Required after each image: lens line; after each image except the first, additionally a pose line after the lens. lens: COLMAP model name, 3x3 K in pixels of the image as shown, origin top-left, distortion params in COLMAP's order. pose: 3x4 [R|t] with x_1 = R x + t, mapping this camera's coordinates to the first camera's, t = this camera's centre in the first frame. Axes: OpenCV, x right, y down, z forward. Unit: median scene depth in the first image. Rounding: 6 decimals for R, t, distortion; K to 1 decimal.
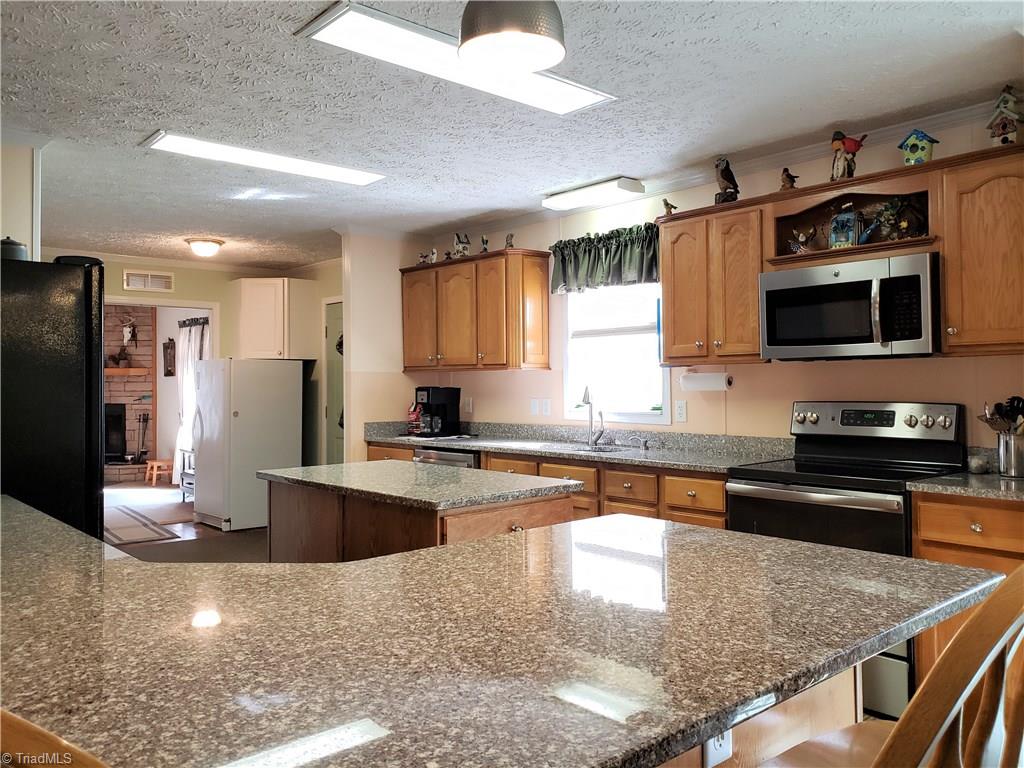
lens RADIAL K [[803.7, 0, 510.4], [0, 803.7, 379.7], [0, 0, 1]] dist [0.026609, -0.017252]
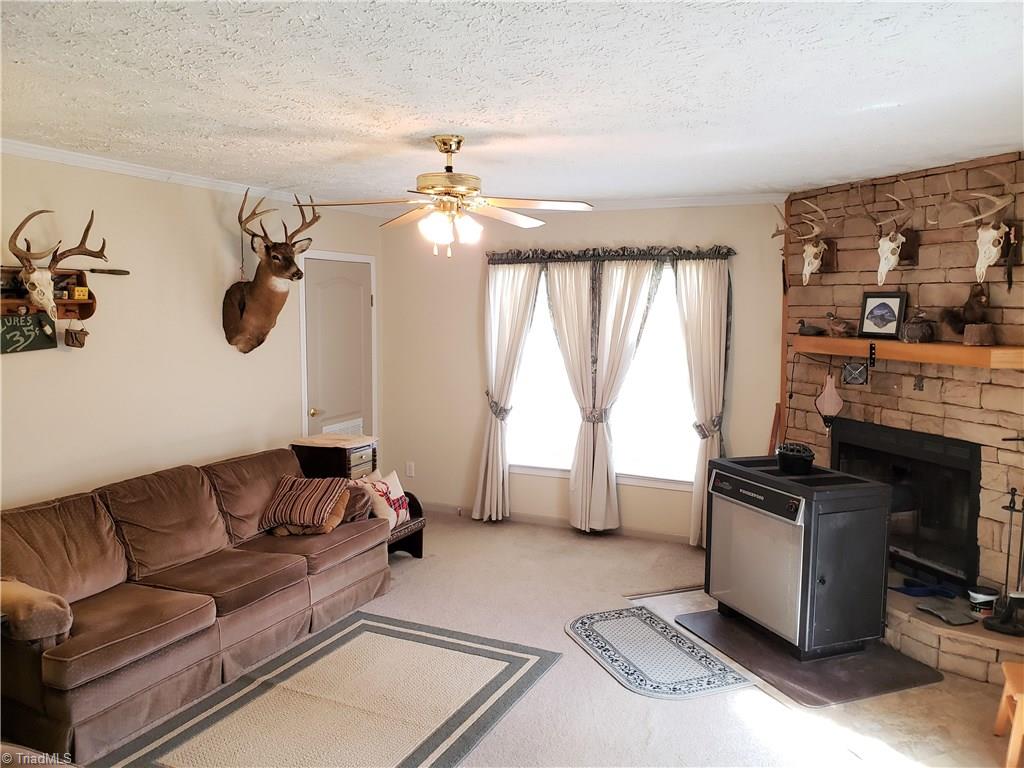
lens RADIAL K [[803.7, 0, 511.8], [0, 803.7, 376.1], [0, 0, 1]] dist [0.026609, -0.017252]
pose [[0.396759, 0.088254, -0.913670, -0.235774], [0.000021, 0.995366, 0.096154, -0.035199], [0.917923, -0.038169, 0.394919, 0.674117]]
